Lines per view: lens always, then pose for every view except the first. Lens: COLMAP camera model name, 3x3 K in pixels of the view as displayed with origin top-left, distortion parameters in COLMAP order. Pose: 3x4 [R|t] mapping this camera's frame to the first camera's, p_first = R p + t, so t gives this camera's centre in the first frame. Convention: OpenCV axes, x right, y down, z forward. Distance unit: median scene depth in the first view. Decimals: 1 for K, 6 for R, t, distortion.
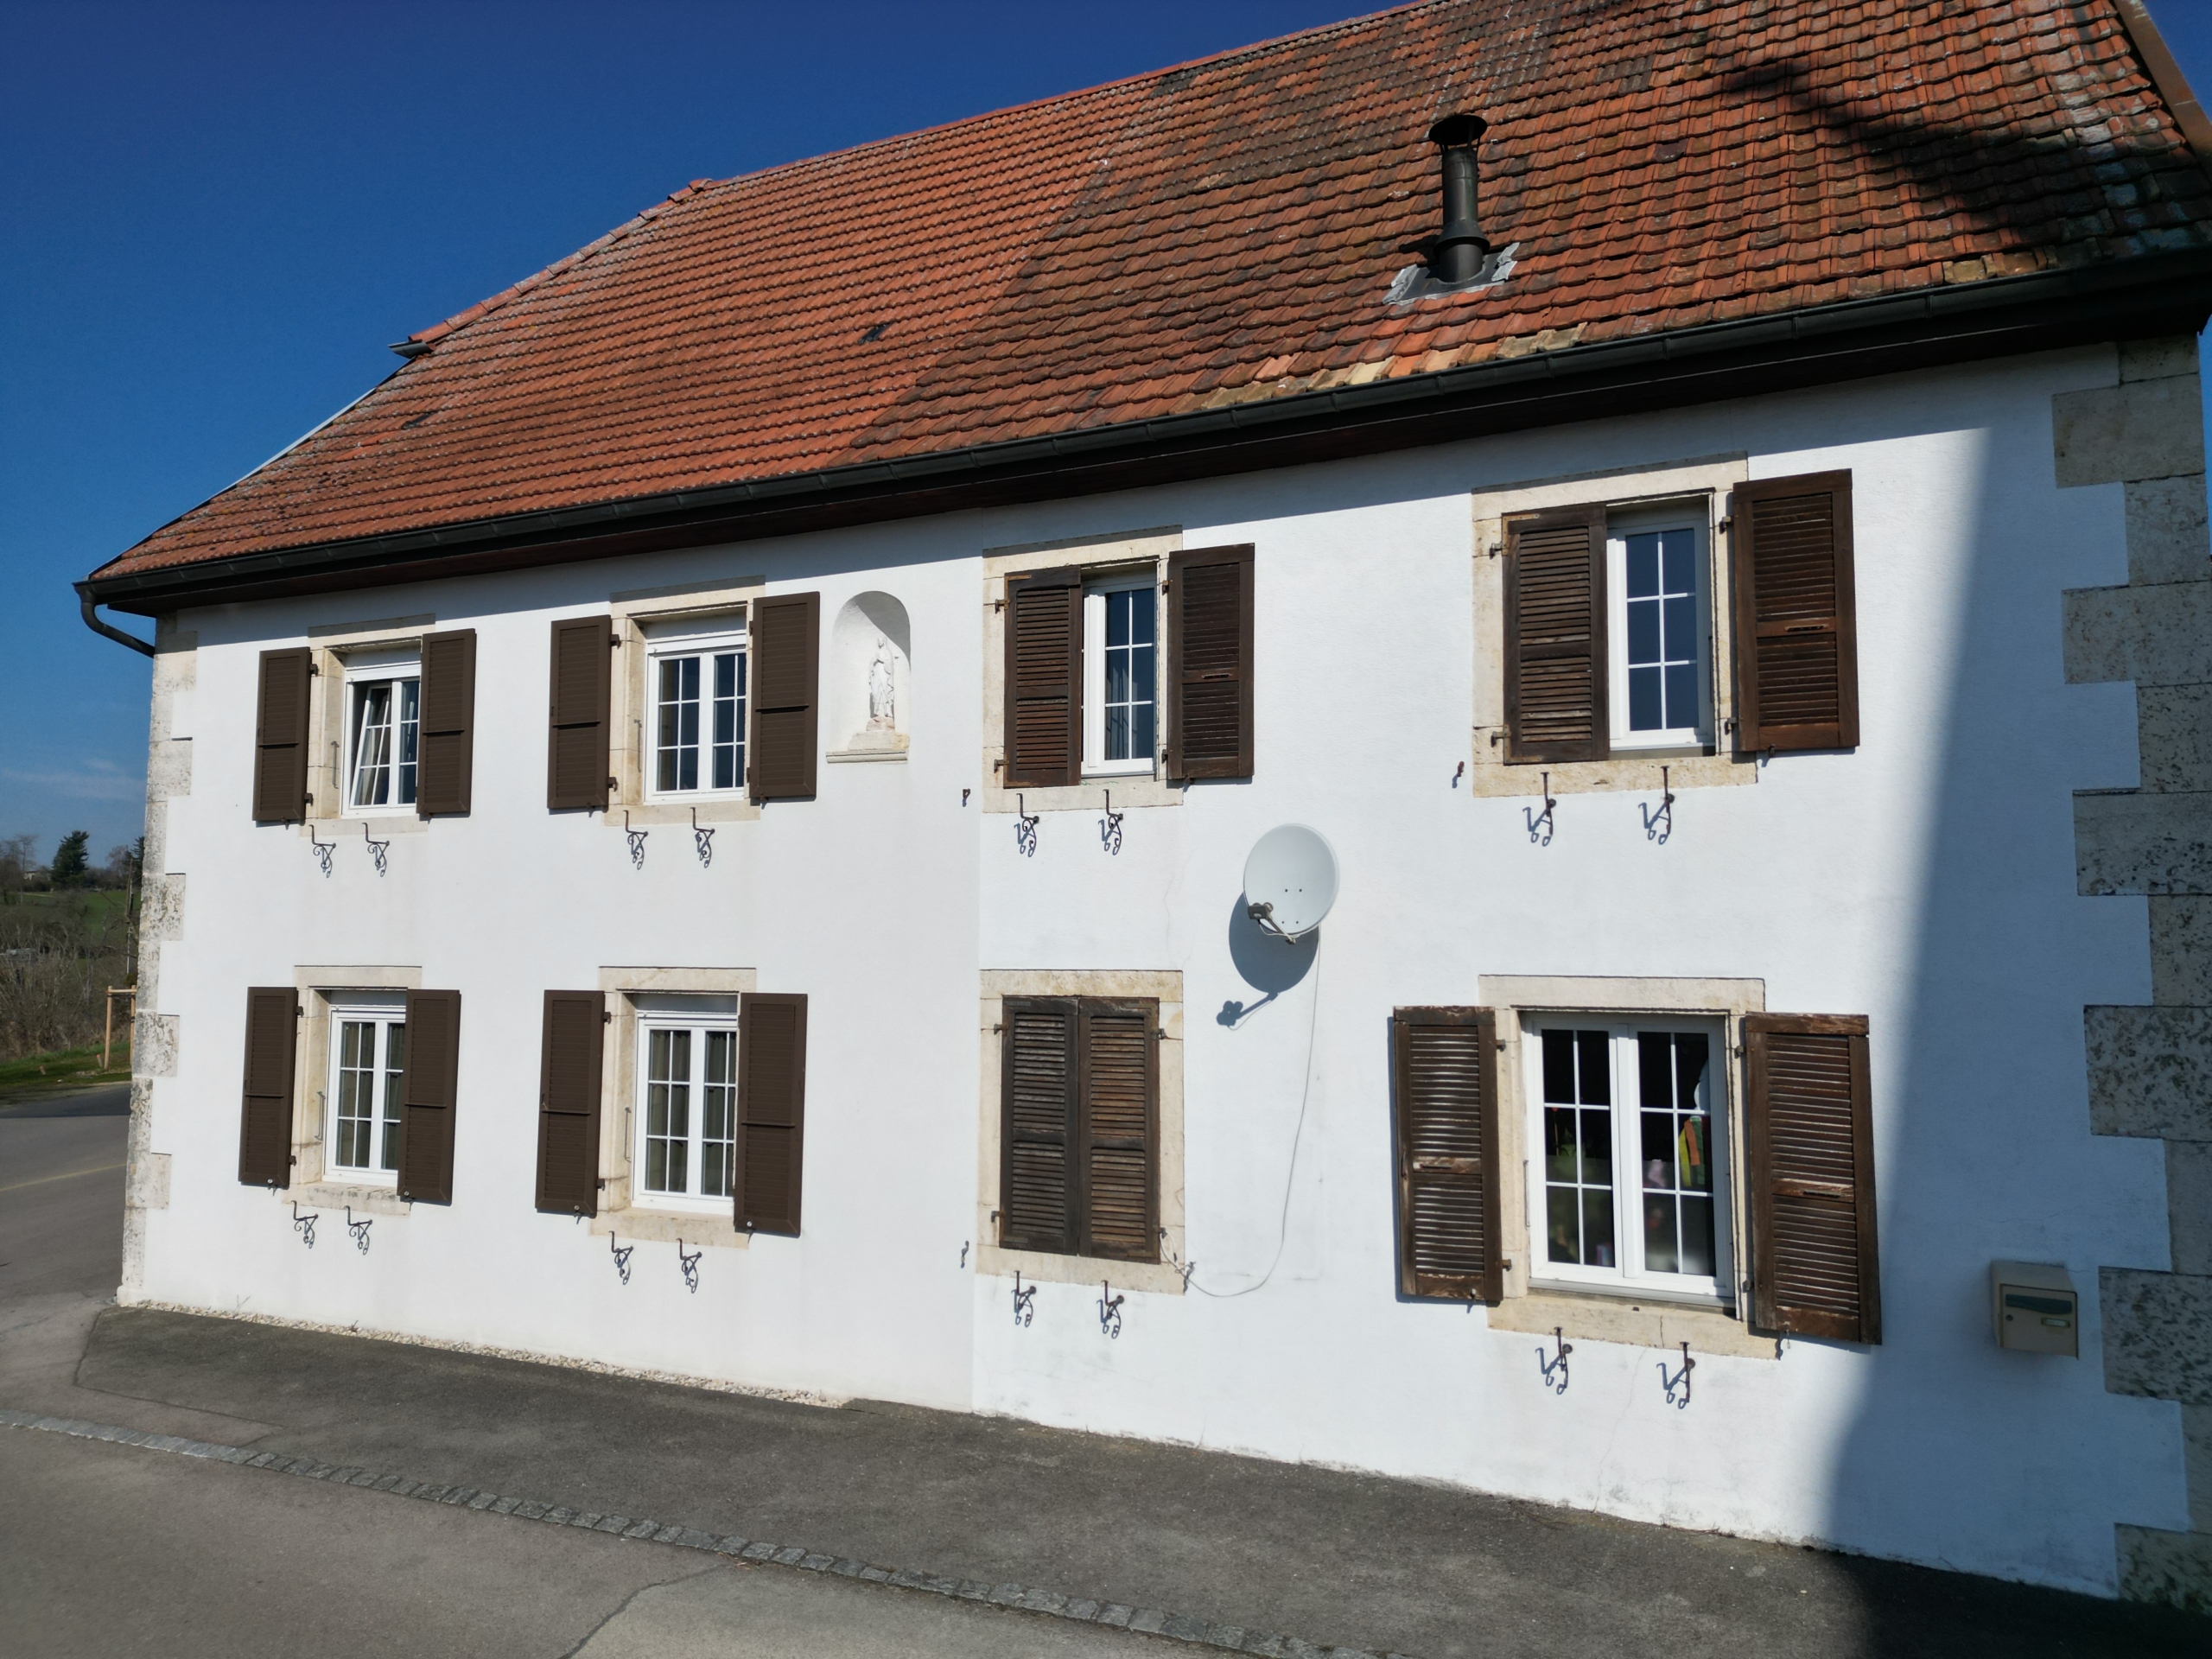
lens RADIAL K [[1519.9, 0, 1106.0], [0, 1519.9, 829.5], [0, 0, 1]] dist [0.028313, -0.002248]
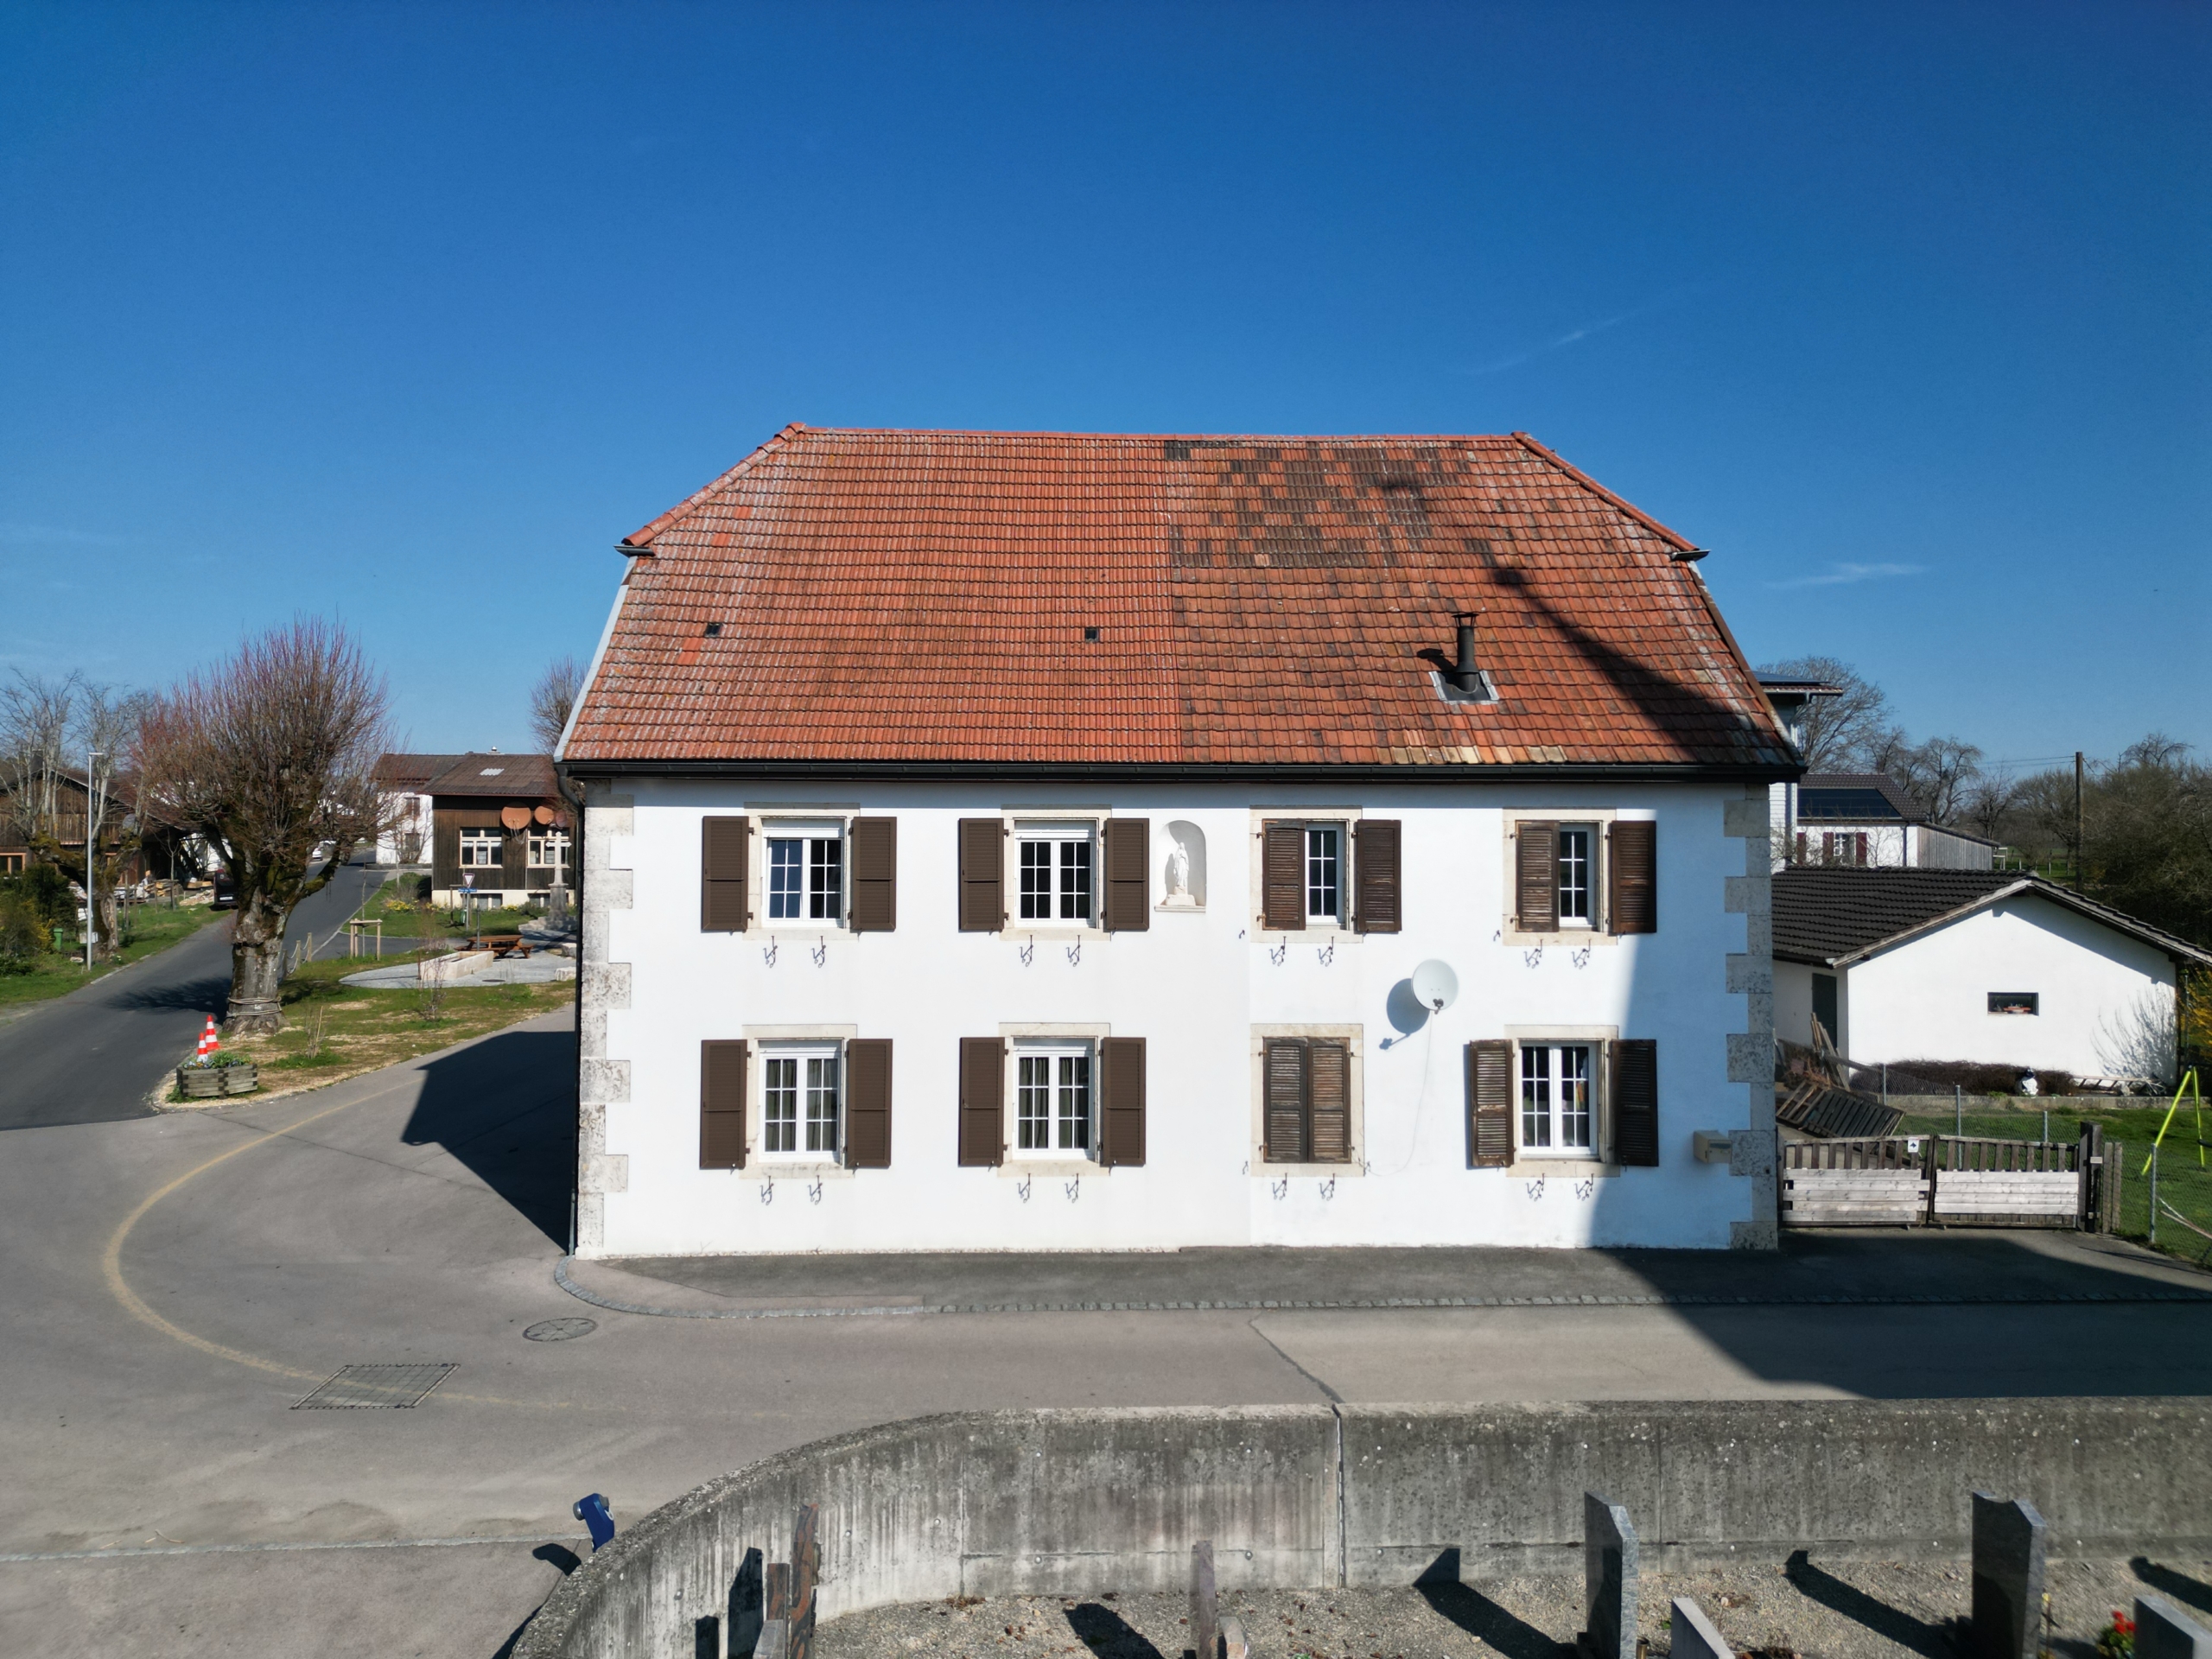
lens RADIAL K [[1506.7, 0, 1106.0], [0, 1506.7, 829.5], [0, 0, 1]] dist [0.045138, -0.000291]
pose [[0.896819, 0.006919, 0.442344, -1.149763], [-0.034665, 0.997902, 0.054672, -0.266141], [-0.441038, -0.064365, 0.895178, -0.661777]]
